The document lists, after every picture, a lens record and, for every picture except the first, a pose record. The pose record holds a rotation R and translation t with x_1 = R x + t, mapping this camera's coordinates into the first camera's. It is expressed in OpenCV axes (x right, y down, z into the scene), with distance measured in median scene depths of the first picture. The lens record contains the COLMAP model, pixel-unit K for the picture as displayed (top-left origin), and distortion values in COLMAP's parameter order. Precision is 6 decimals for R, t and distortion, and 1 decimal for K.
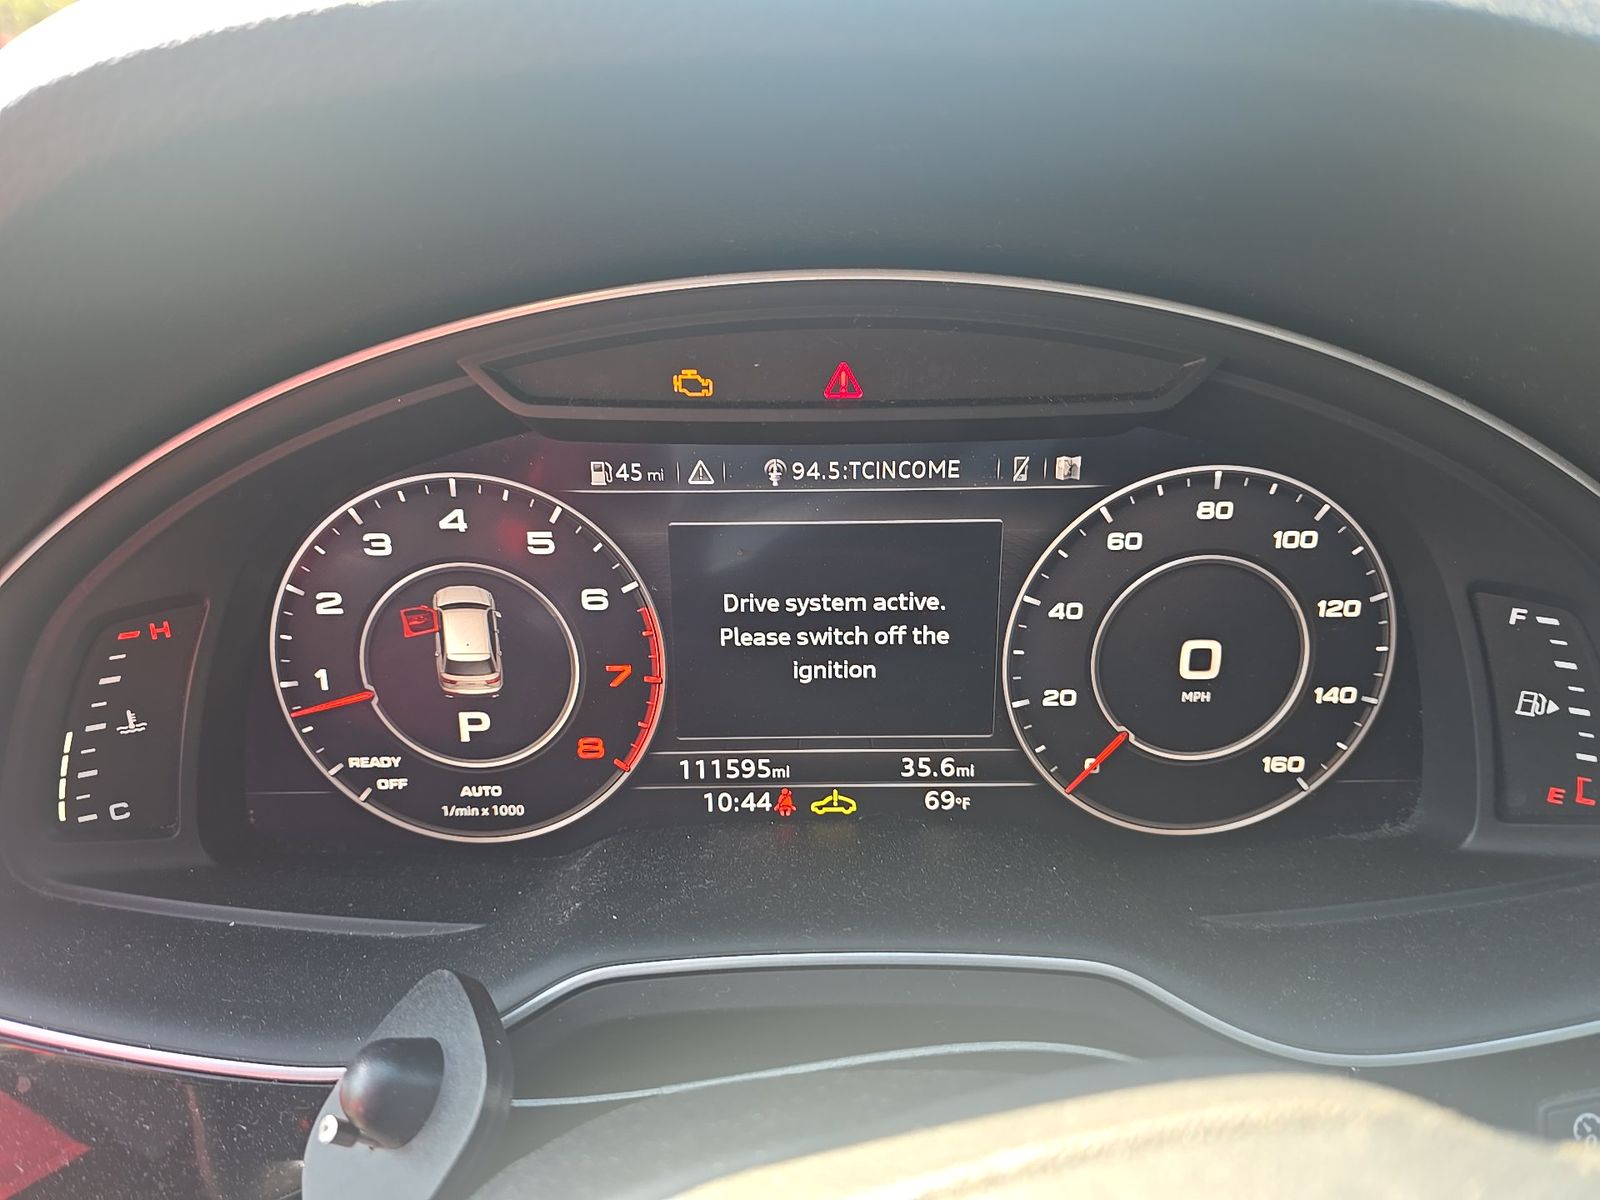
lens RADIAL K [[1063.6, 0, 796.4], [0, 1063.6, 588.3], [0, 0, 1]] dist [0.024014, -0.025207]
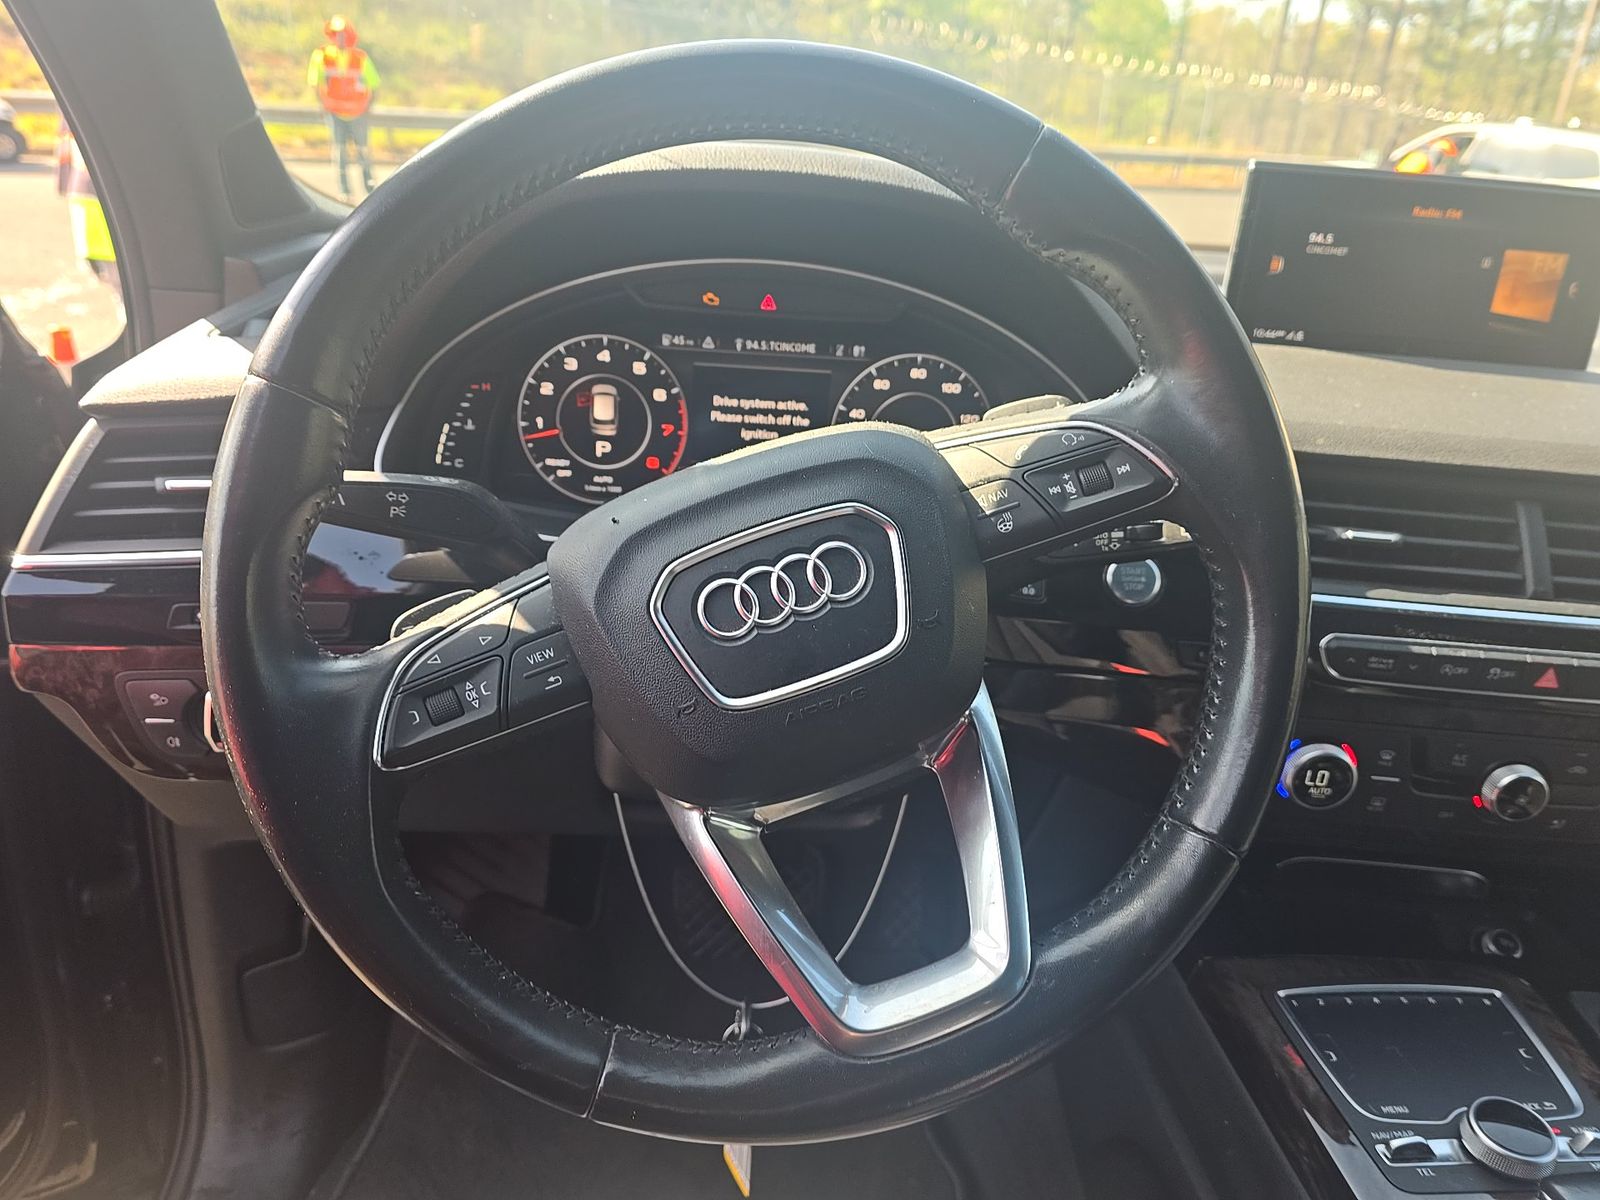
lens RADIAL K [[1063.6, 0, 796.5], [0, 1063.6, 613.5], [0, 0, 1]] dist [0.024014, -0.025207]
pose [[0.995792, 0.048714, 0.077619, -0.047305], [-0.044408, 0.997427, -0.056273, 0.615356], [-0.080160, 0.052589, 0.995394, -1.355940]]
